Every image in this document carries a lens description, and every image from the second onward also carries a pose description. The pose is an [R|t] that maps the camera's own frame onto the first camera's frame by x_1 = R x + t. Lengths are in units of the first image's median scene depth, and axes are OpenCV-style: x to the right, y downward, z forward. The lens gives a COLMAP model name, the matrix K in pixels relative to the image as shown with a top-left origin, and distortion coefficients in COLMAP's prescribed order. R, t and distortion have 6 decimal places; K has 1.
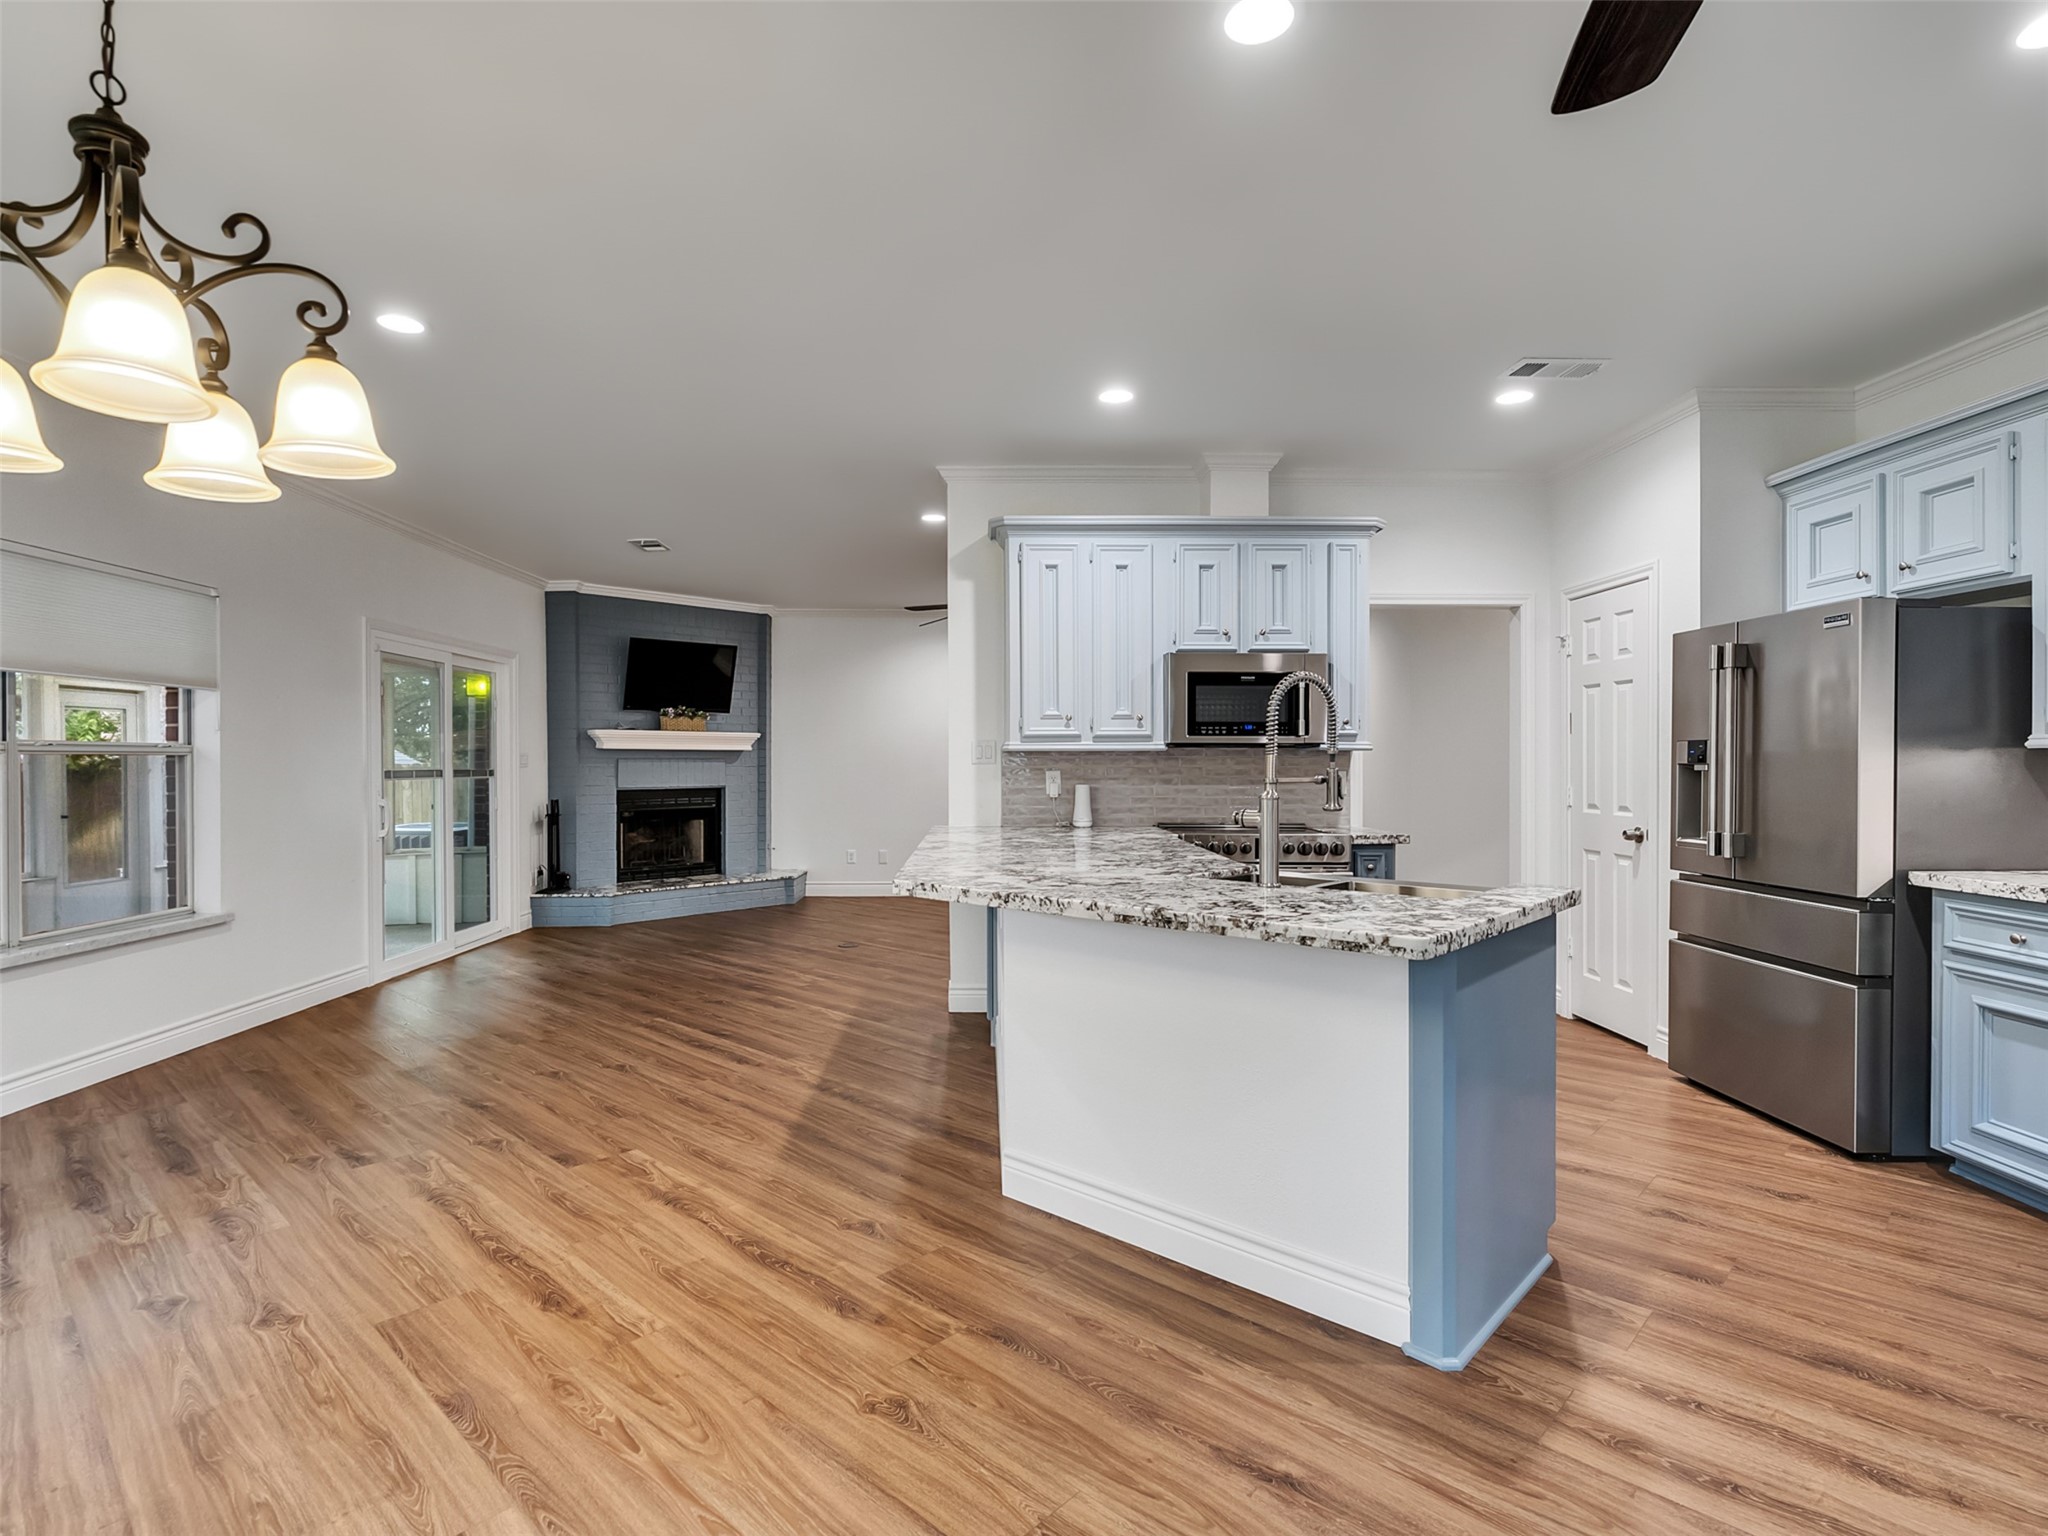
lens RADIAL K [[1046.0, 0, 1001.6], [0, 1046.0, 767.9], [0, 0, 1]] dist [-0.004952, 0.003010]
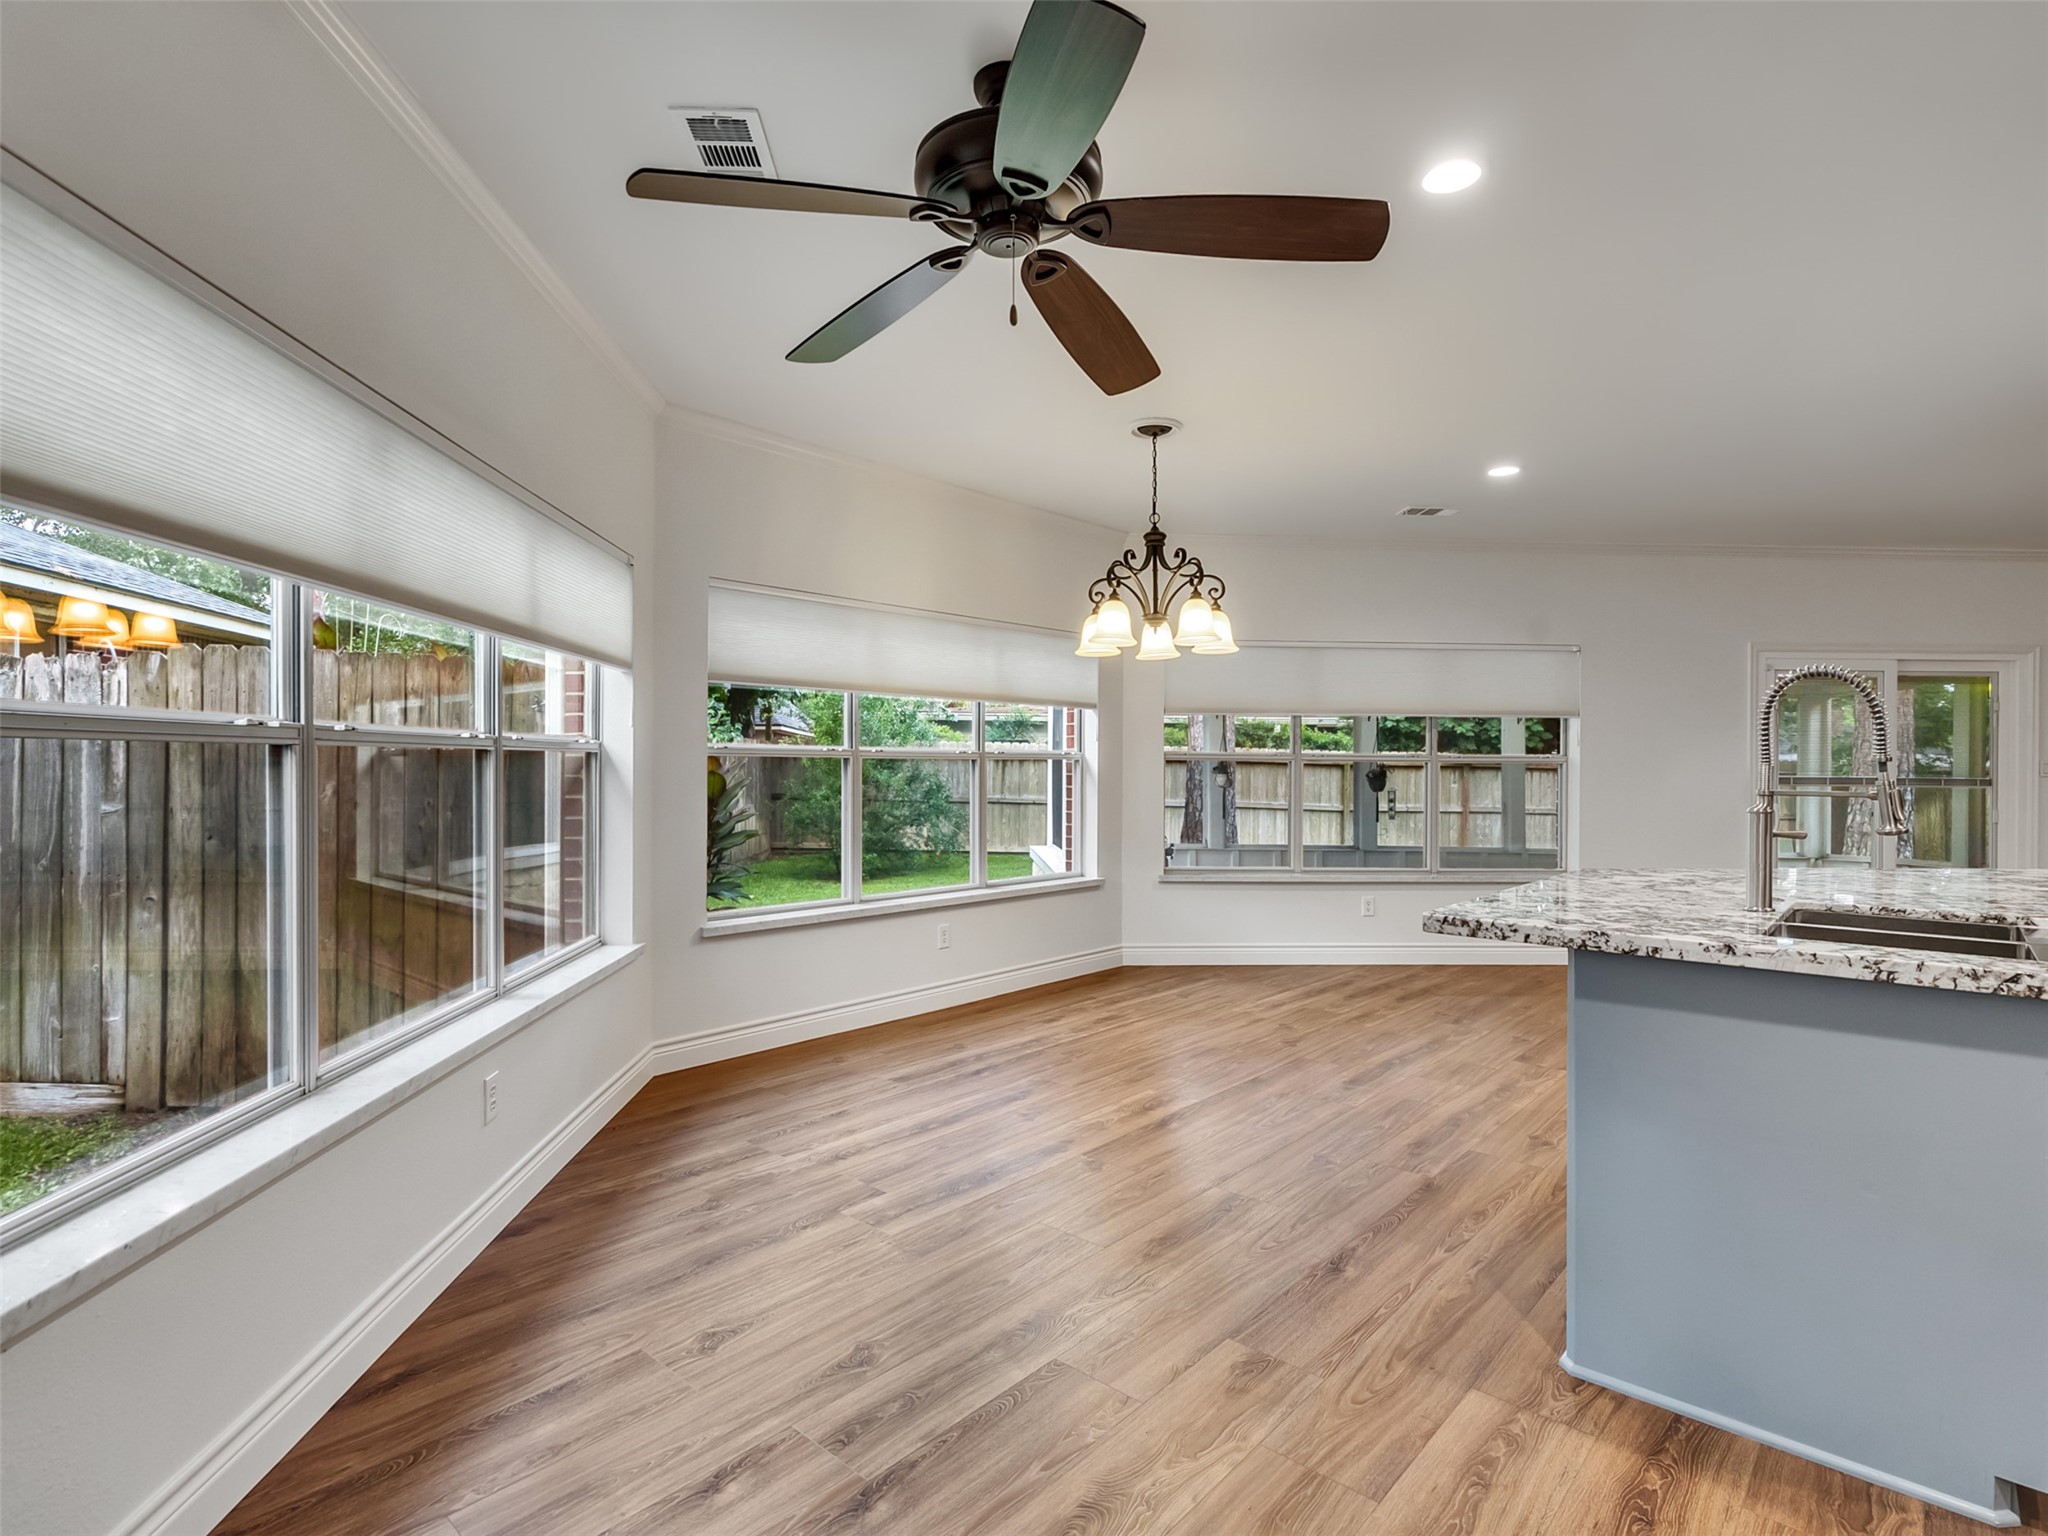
lens RADIAL K [[1046.0, 0, 997.7], [0, 1046.0, 766.8], [0, 0, 1]] dist [-0.004952, 0.003010]
pose [[0.020060, 0.002798, -0.999795, 0.734892], [-0.011040, 0.999936, 0.002577, -0.003187], [0.999738, 0.010986, 0.020090, 0.215642]]
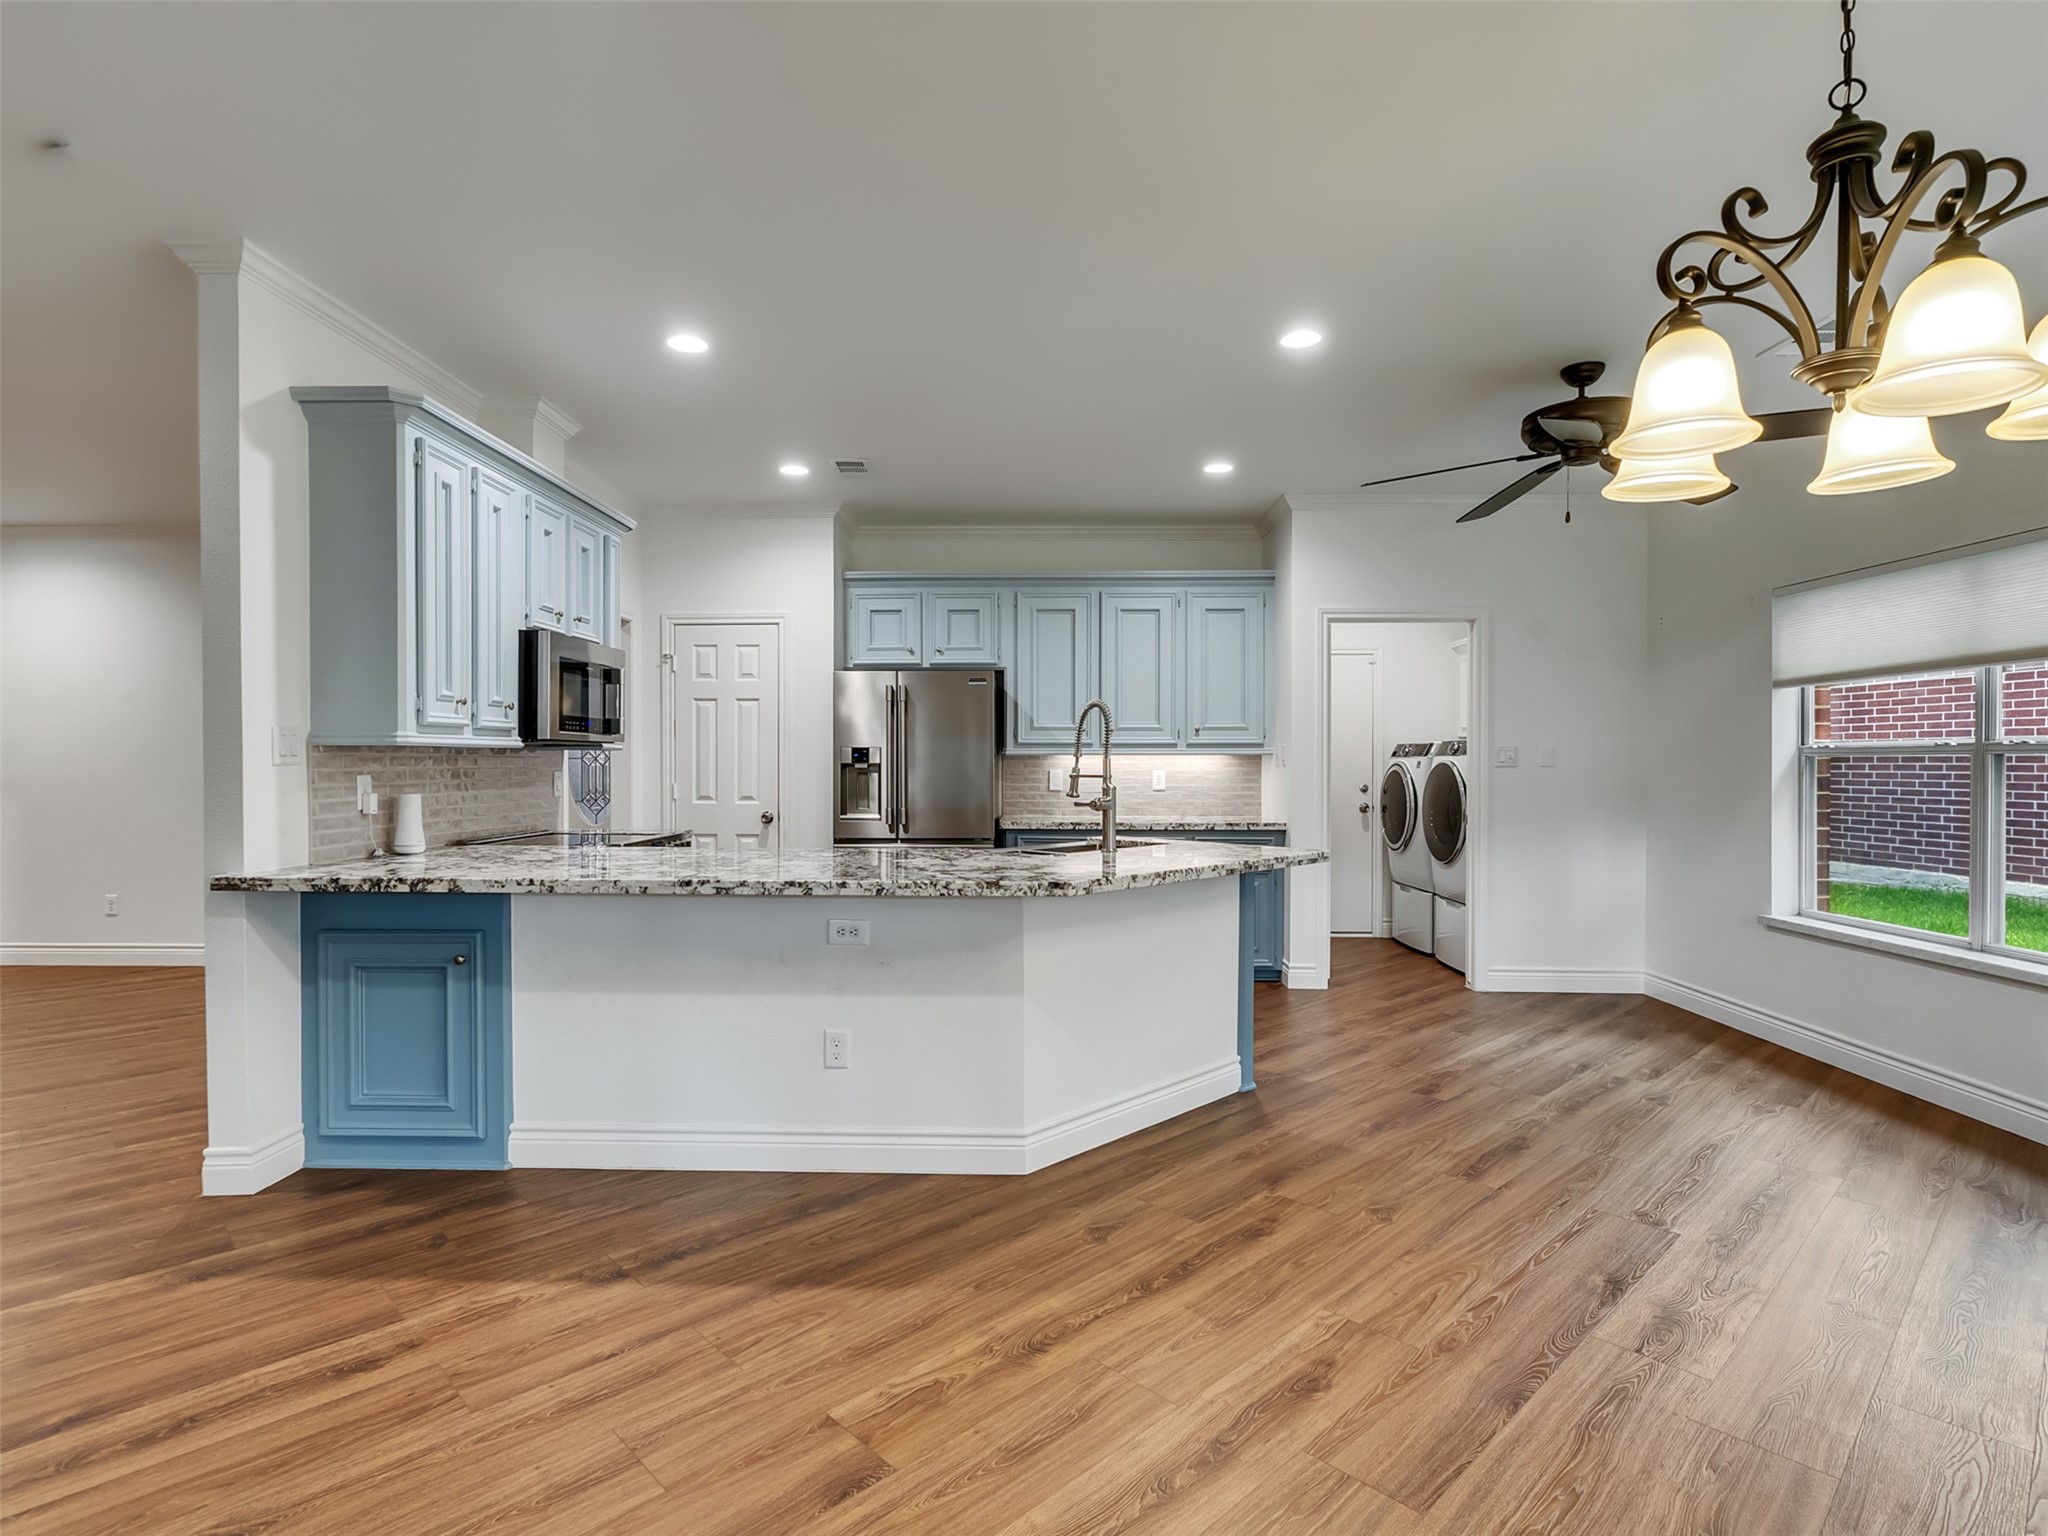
lens RADIAL K [[1046.0, 0, 999.4], [0, 1046.0, 768.1], [0, 0, 1]] dist [-0.004952, 0.003010]
pose [[0.051028, -0.005941, 0.998680, -0.752303], [0.004175, 0.999975, 0.005735, -0.004854], [-0.998688, 0.003876, 0.051052, 0.697127]]
